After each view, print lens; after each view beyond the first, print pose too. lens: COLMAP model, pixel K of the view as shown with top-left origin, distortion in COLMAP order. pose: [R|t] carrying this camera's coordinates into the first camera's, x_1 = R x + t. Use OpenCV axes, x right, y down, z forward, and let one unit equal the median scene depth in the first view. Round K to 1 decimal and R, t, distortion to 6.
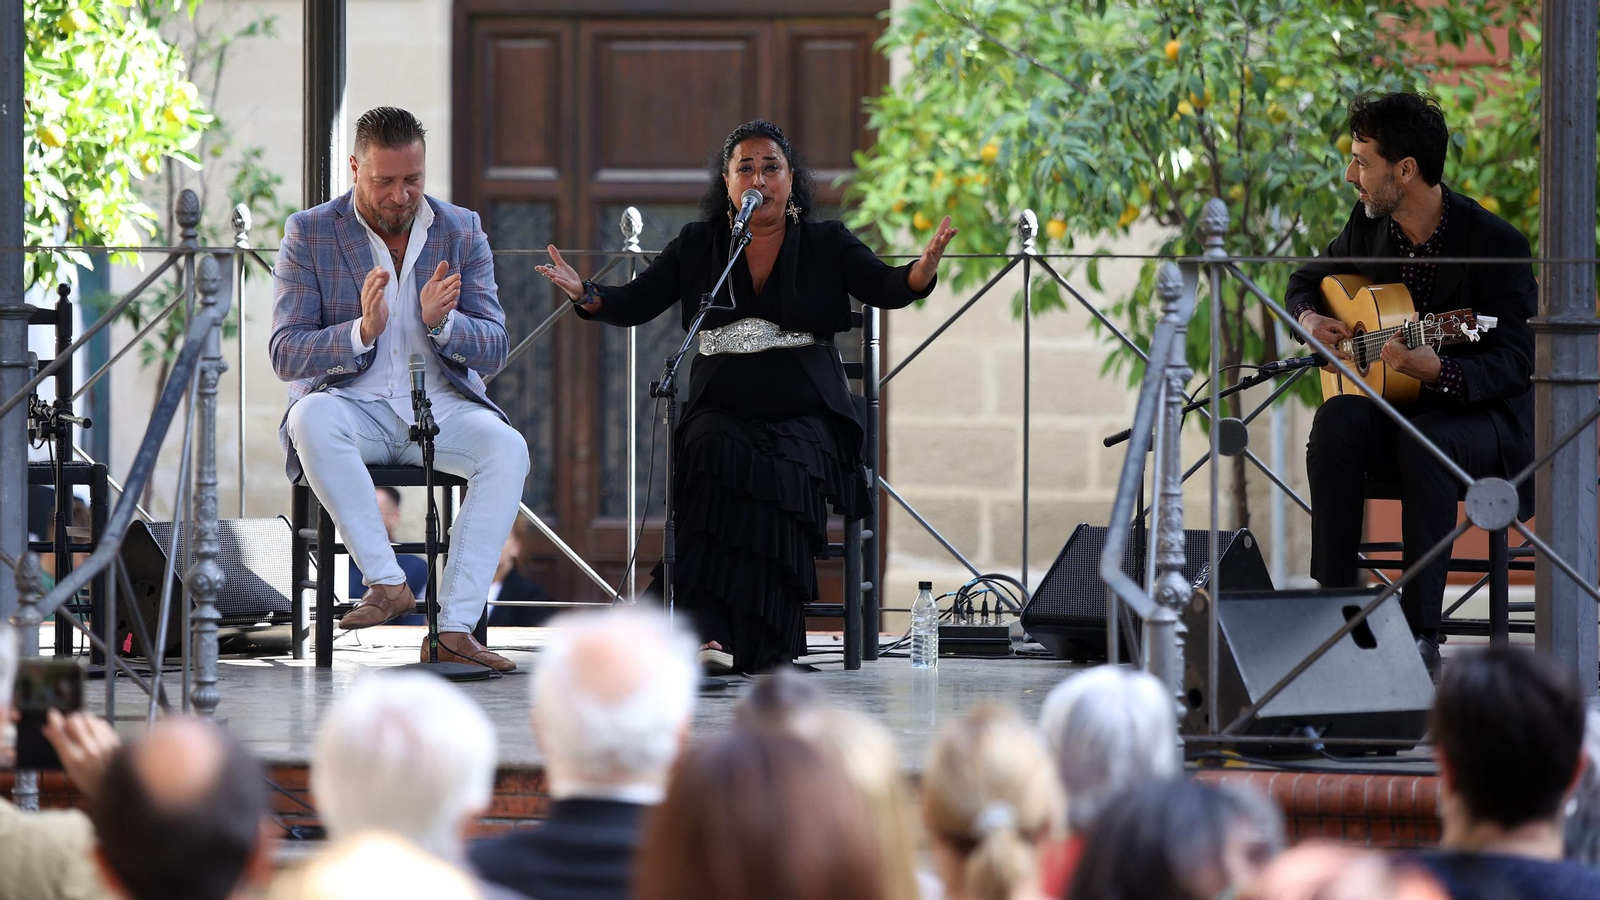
lens RADIAL K [[8314.6, 0, 798.8], [0, 8314.6, 386.7], [0, 0, 1]] dist [0.935536, -2.077115]
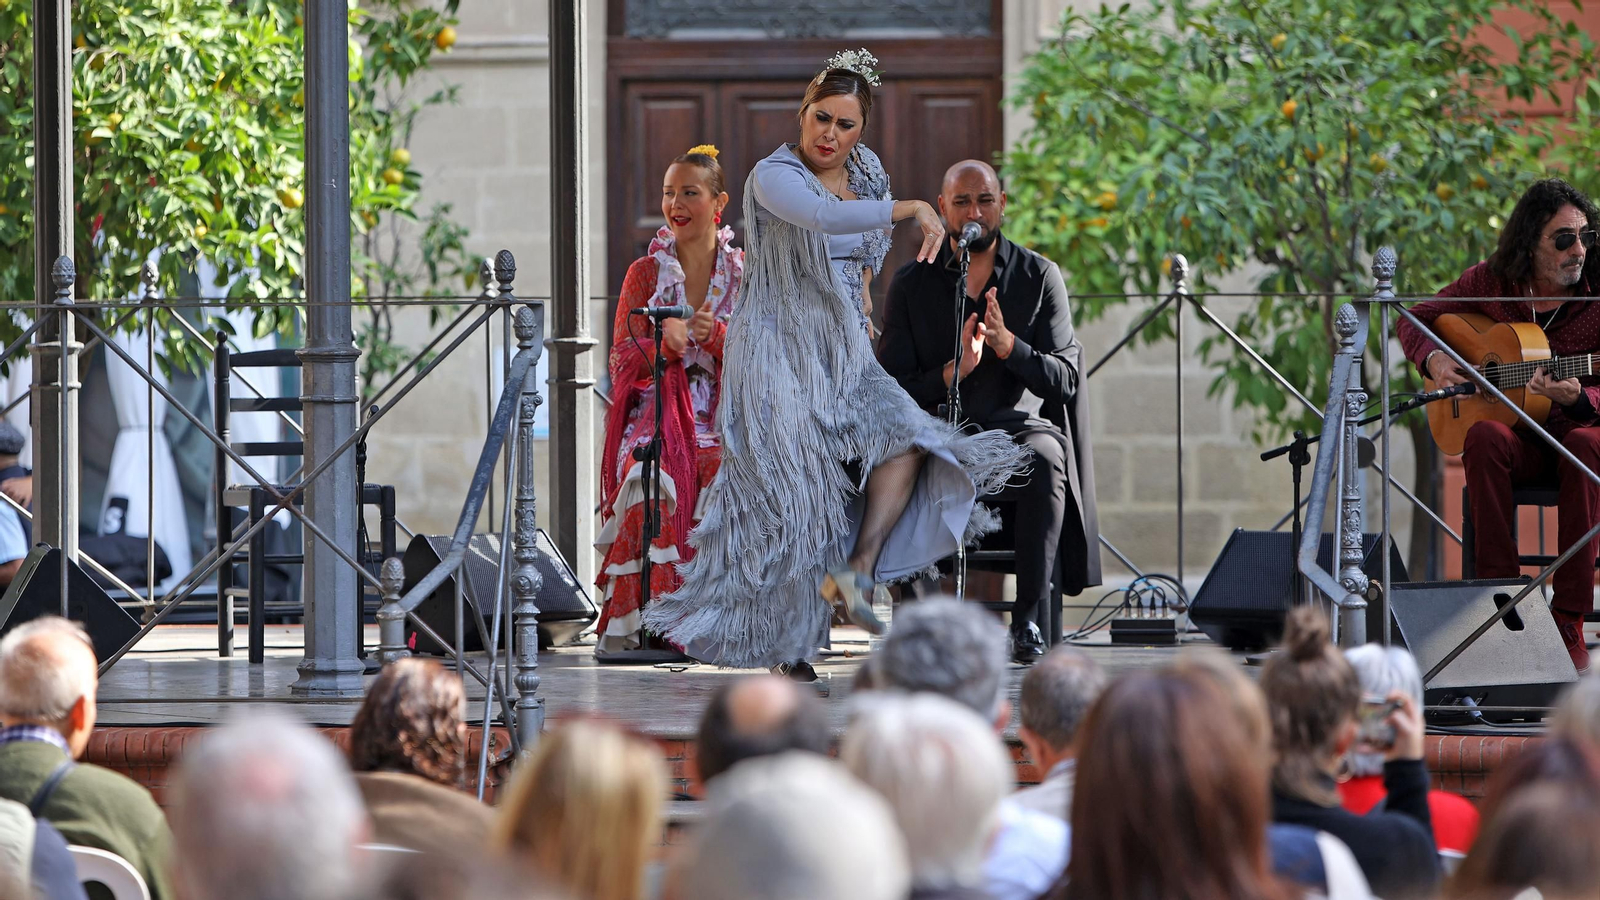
lens RADIAL K [[8269.6, 0, 712.2], [0, 8269.6, 309.2], [0, 0, 1]] dist [0.553593, 7.667549]
pose [[0.999915, -0.011812, -0.005606, -0.026214], [0.011741, 0.999852, -0.012591, -0.000187], [0.005754, 0.012524, 0.999905, -0.117327]]
